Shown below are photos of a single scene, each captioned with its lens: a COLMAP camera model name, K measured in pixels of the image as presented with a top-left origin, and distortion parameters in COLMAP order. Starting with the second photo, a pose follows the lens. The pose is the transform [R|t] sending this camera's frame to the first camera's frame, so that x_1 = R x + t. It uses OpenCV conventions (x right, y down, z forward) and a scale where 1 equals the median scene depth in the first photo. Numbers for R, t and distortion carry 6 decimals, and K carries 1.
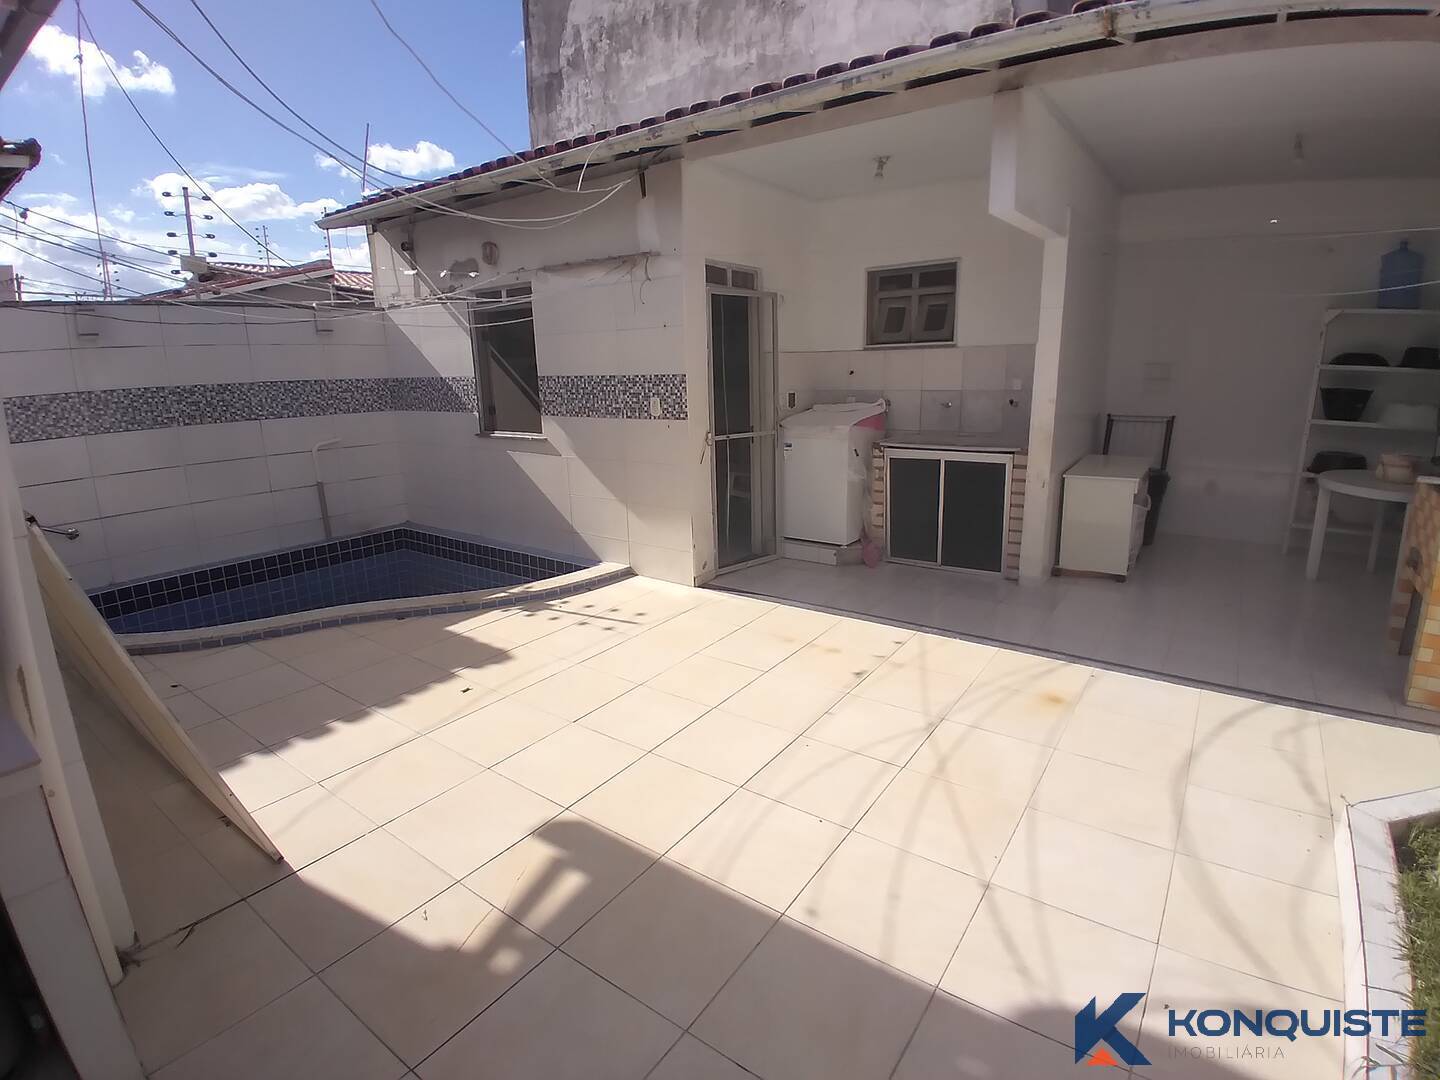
lens RADIAL K [[715.9, 0, 715.6], [0, 715.9, 531.4], [0, 0, 1]] dist [0.011867, -0.050270]
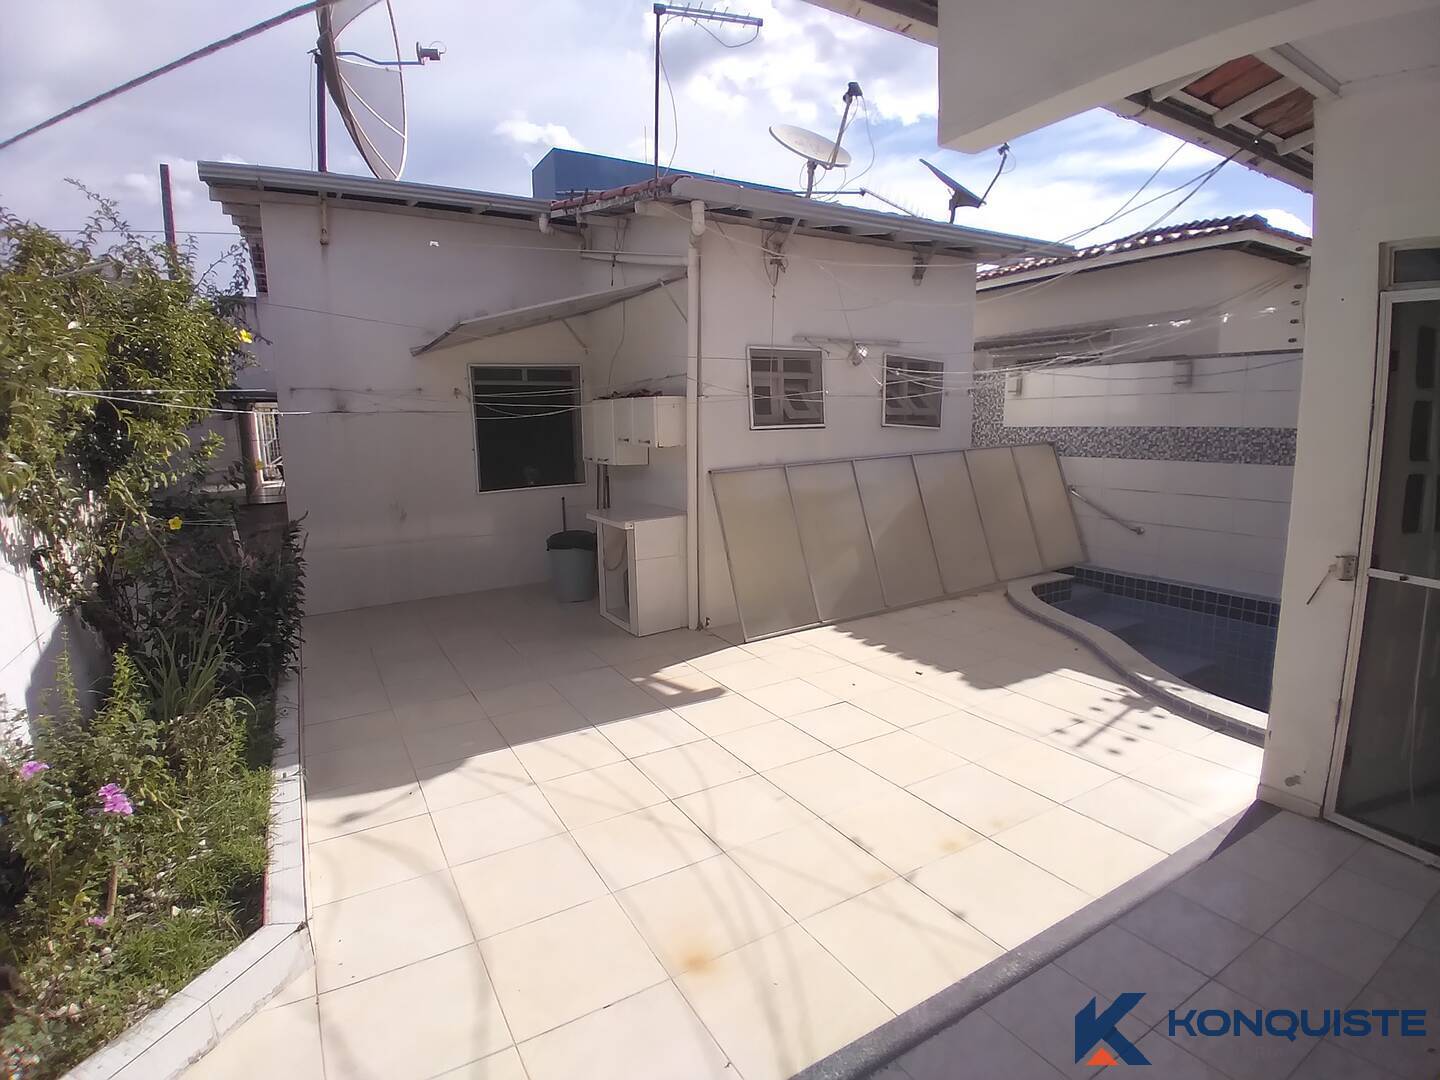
lens RADIAL K [[715.9, 0, 715.6], [0, 715.9, 531.4], [0, 0, 1]] dist [0.011867, -0.050270]
pose [[-0.403978, 0.170986, -0.898647, 0.649819], [-0.178181, 0.948851, 0.260639, -0.209712], [0.897248, 0.265414, -0.352848, 0.753030]]
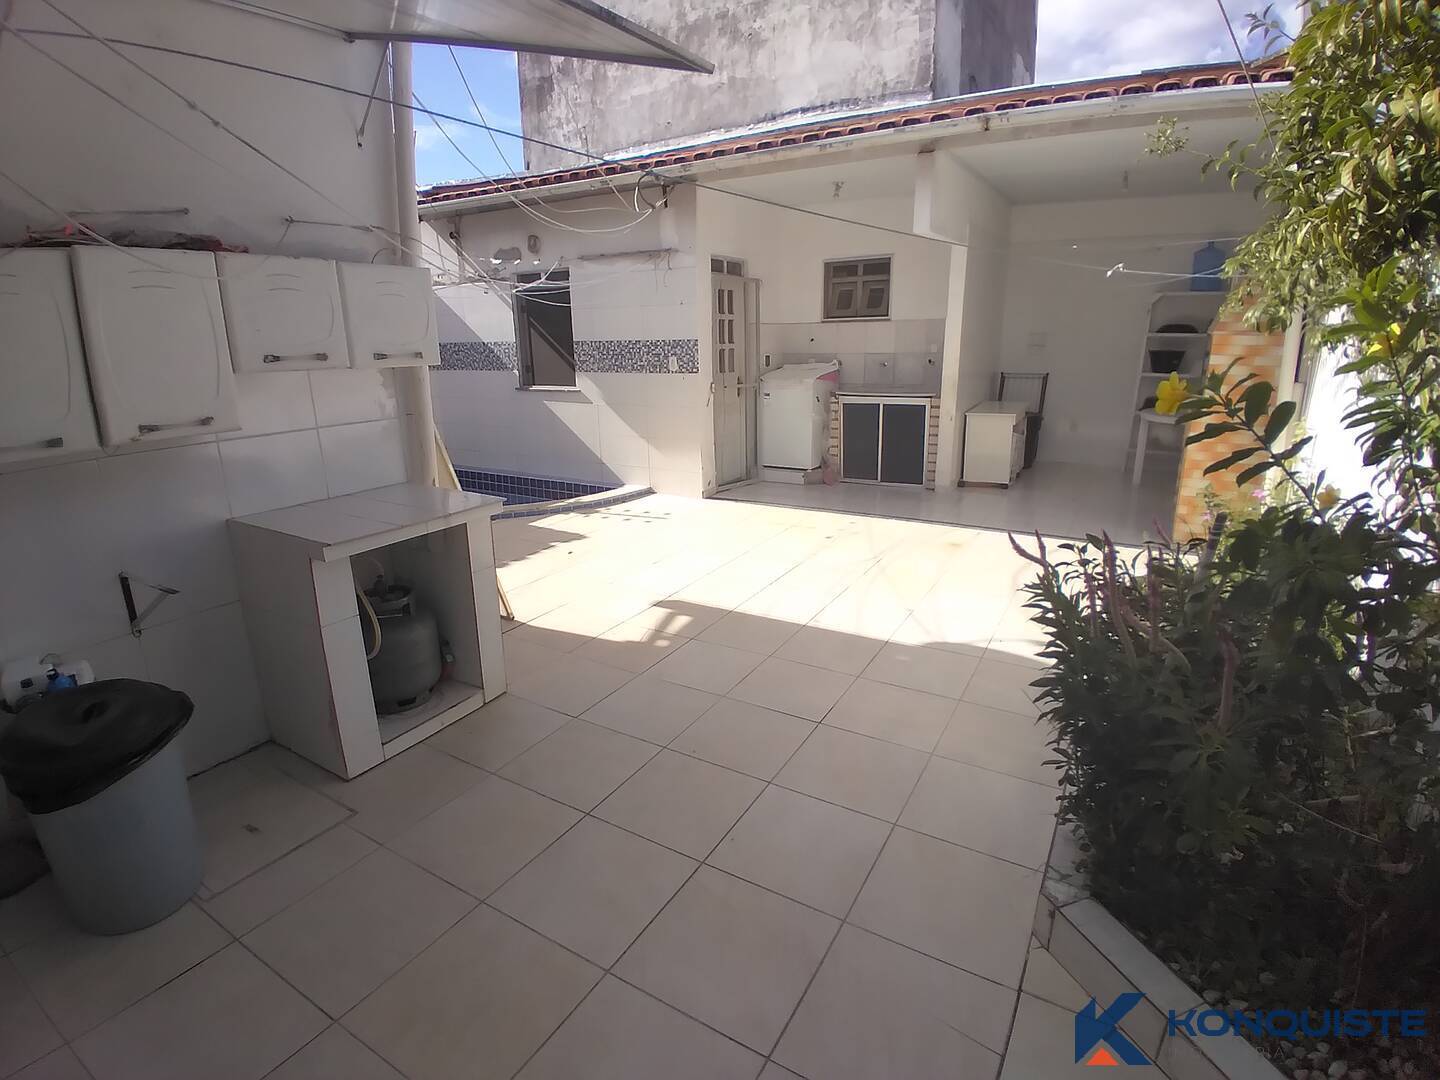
lens RADIAL K [[715.9, 0, 715.6], [0, 715.9, 531.4], [0, 0, 1]] dist [0.011867, -0.050270]
pose [[0.995819, -0.018416, 0.089472, -0.123968], [0.015308, 0.999260, 0.035297, 0.089175], [-0.090055, -0.033780, 0.995364, -0.338333]]
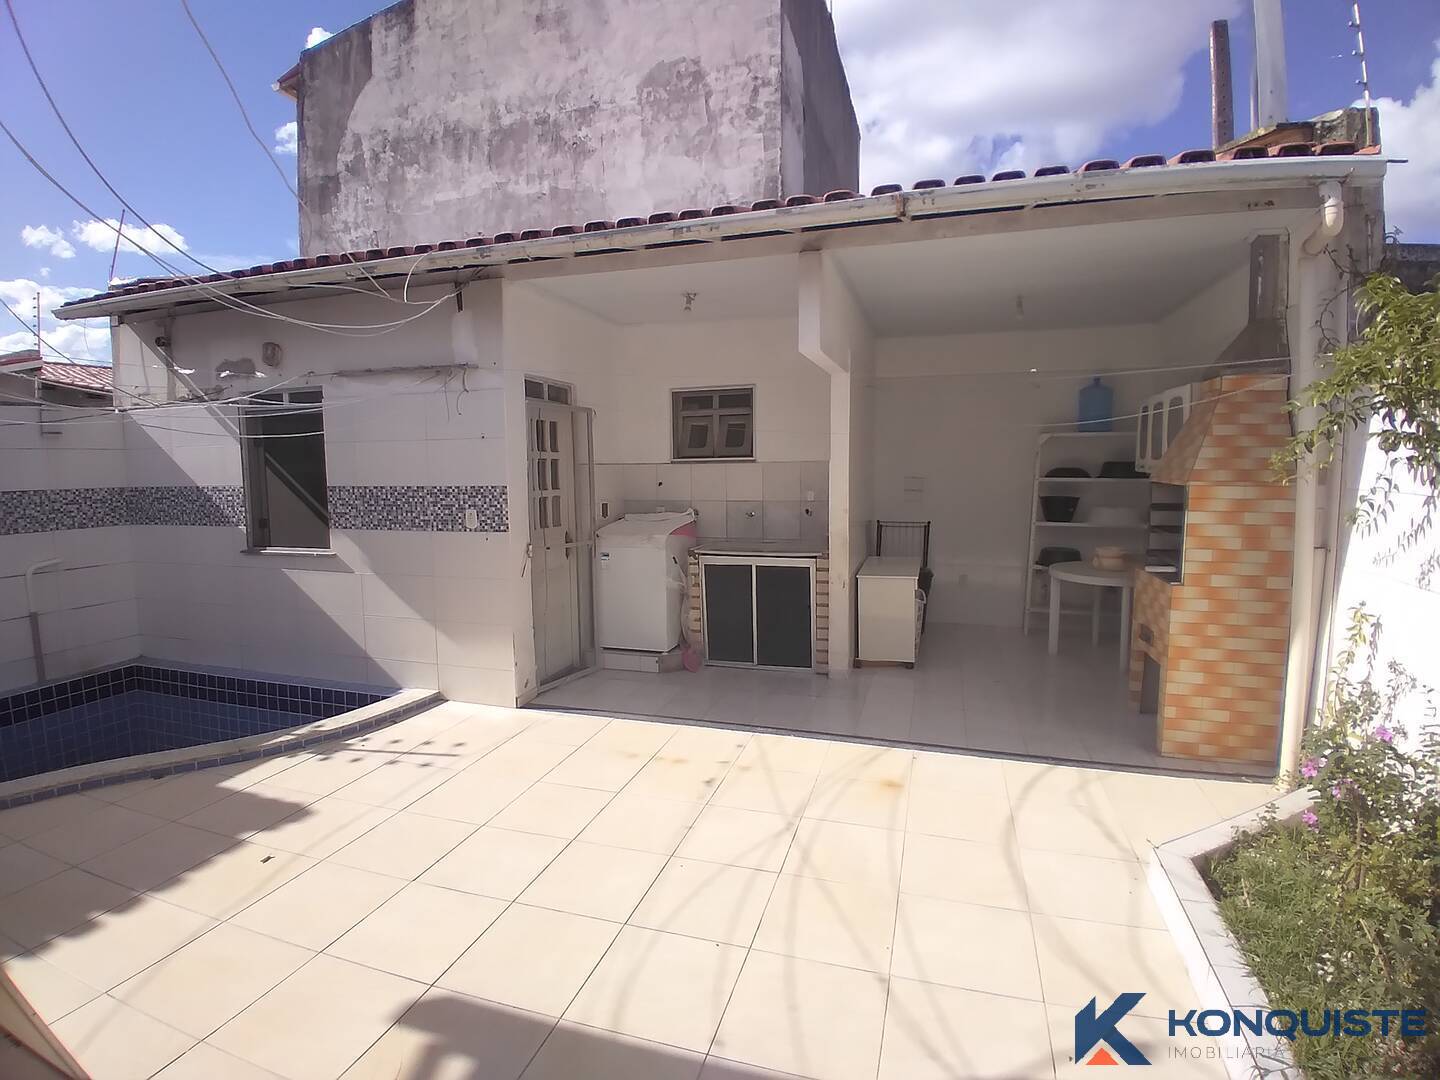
lens RADIAL K [[715.9, 0, 715.6], [0, 715.9, 531.4], [0, 0, 1]] dist [0.011867, -0.050270]
pose [[0.949018, -0.015196, 0.314855, -0.071939], [0.060433, 0.989080, -0.134417, -0.009262], [-0.309375, 0.146592, 0.939573, 0.004250]]
